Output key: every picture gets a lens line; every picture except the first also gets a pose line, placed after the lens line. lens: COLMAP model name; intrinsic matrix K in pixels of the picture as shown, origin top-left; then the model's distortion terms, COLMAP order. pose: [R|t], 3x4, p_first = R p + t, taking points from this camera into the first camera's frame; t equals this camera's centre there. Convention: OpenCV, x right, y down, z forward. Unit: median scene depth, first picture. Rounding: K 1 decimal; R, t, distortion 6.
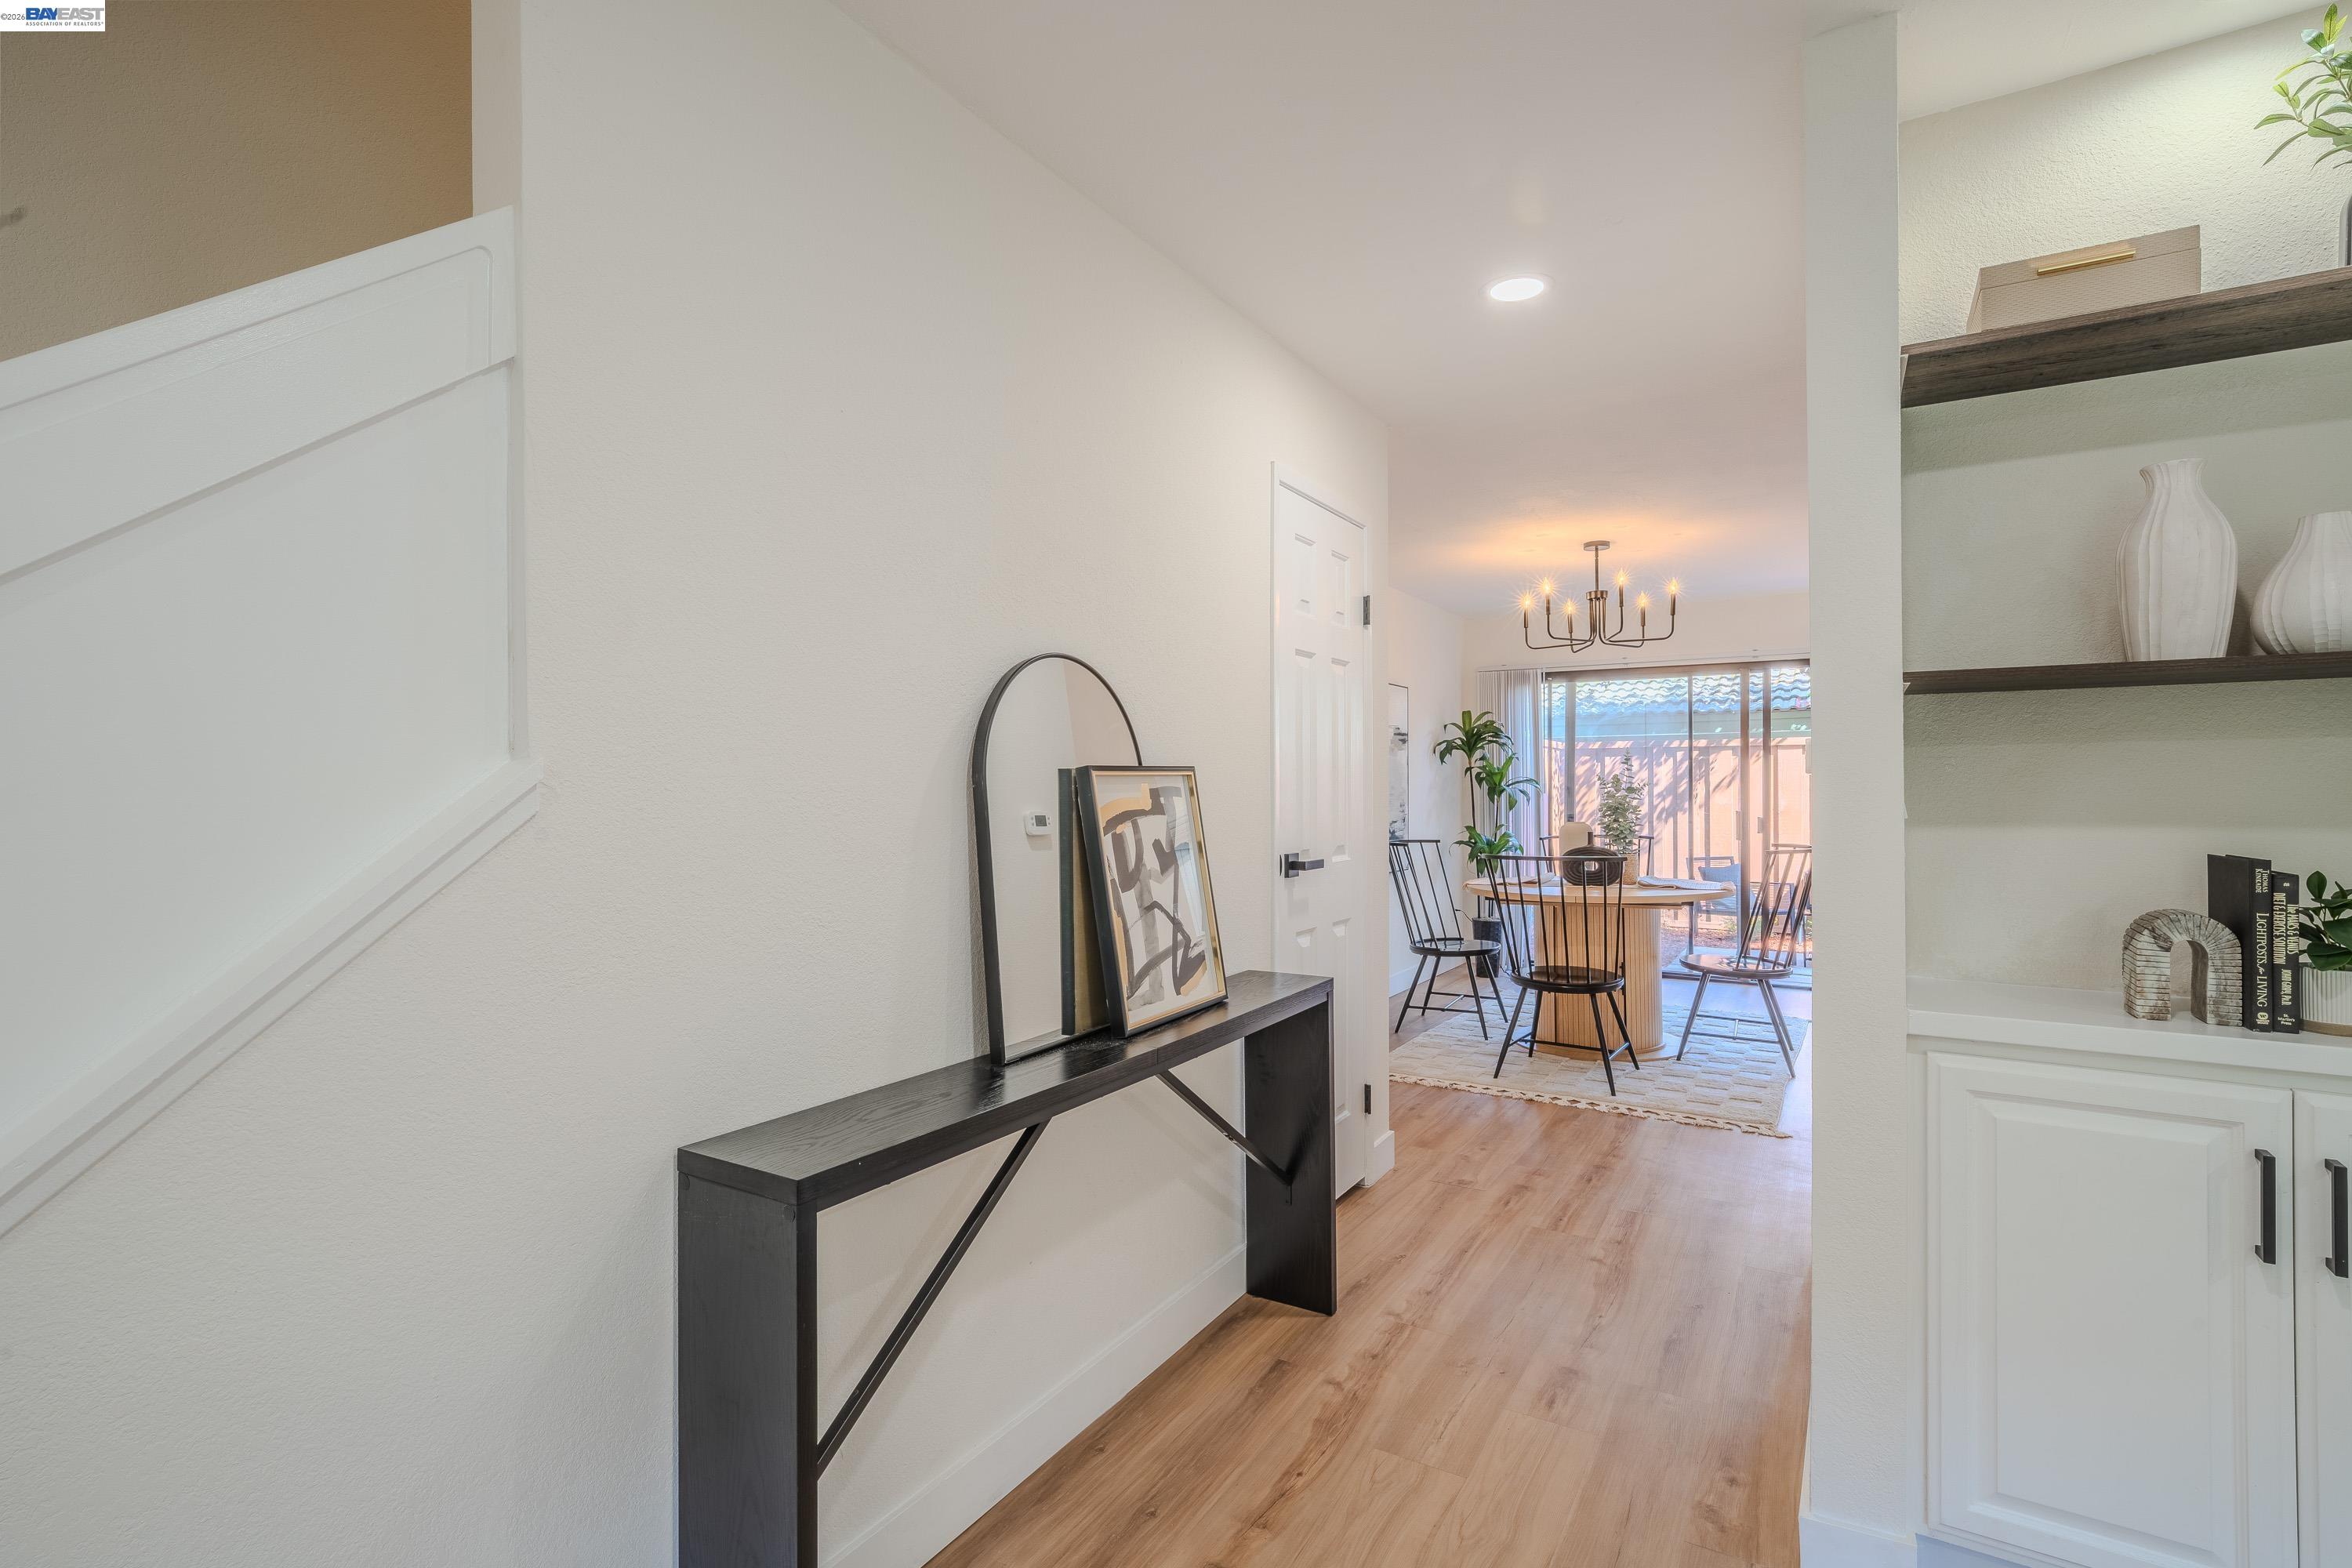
lens RADIAL K [[1117.3, 0, 1176.0], [0, 1117.3, 784.0], [0, 0, 1]] dist [-0.000501, 0.004749]
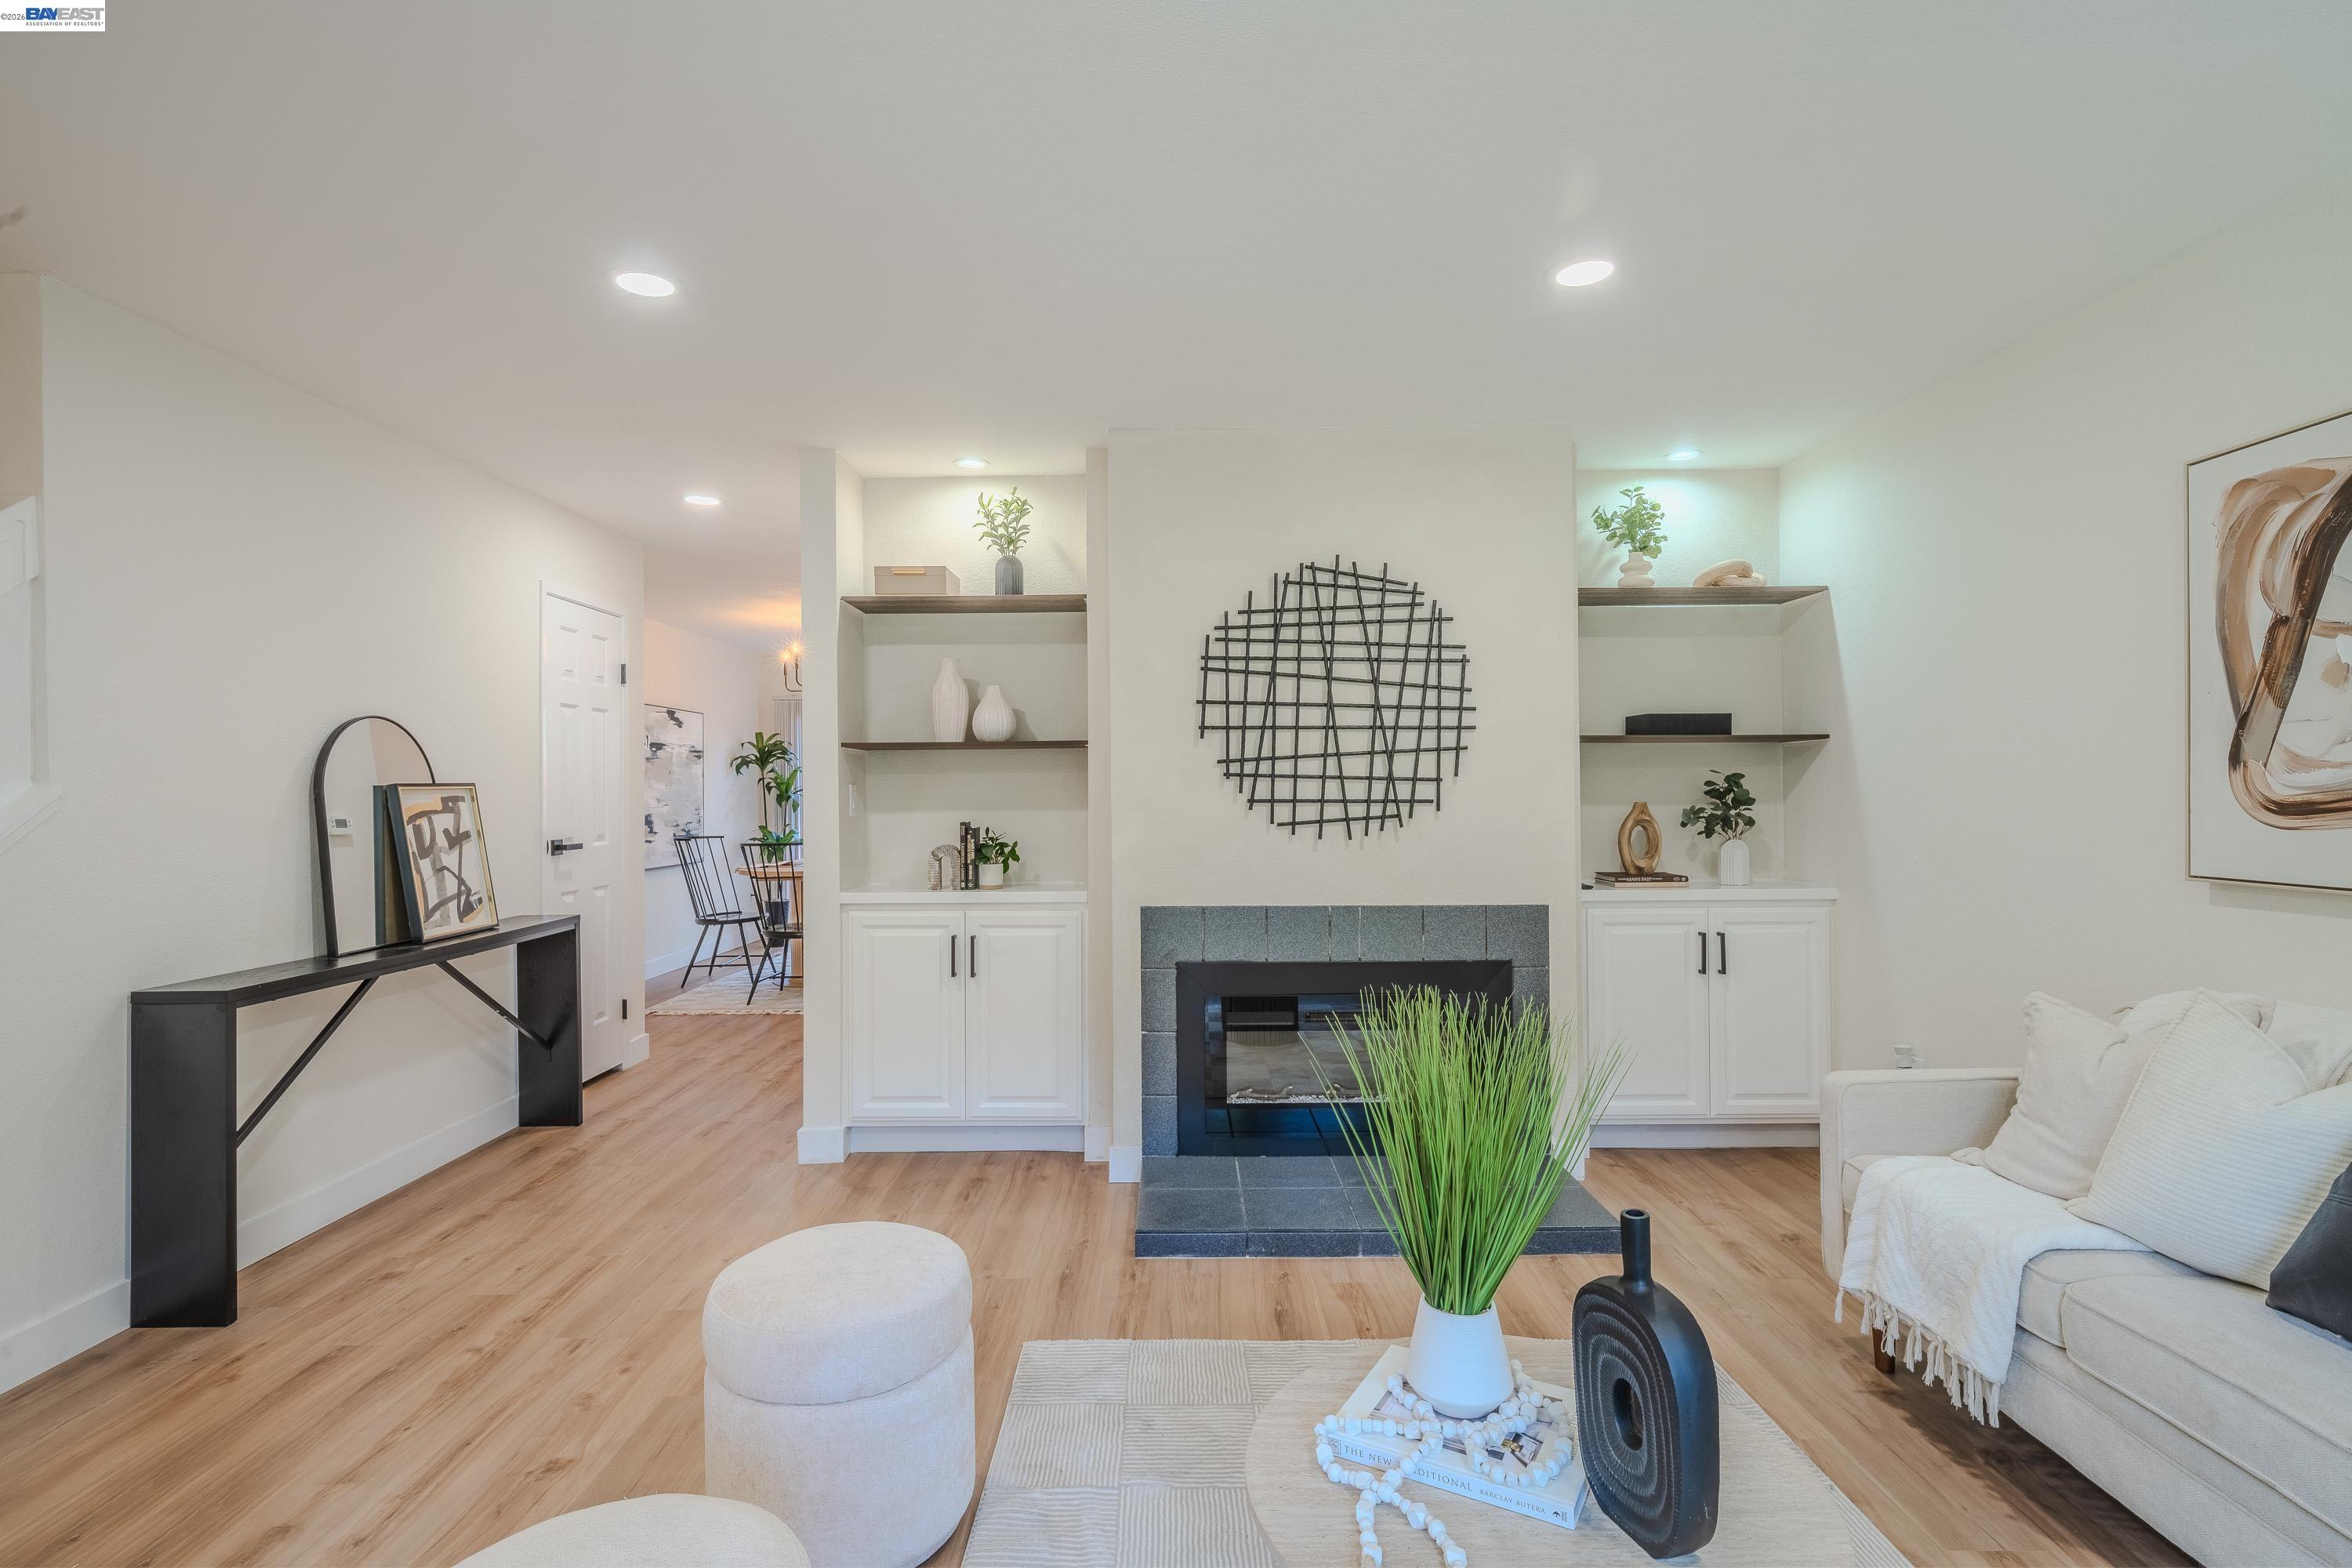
lens RADIAL K [[1117.3, 0, 1176.0], [0, 1117.3, 784.0], [0, 0, 1]] dist [-0.000501, 0.004749]
pose [[0.855678, -0.000368, 0.517508, 0.049939], [0.003341, 0.999983, -0.004814, -0.003462], [-0.517497, 0.005848, 0.855665, -0.944956]]
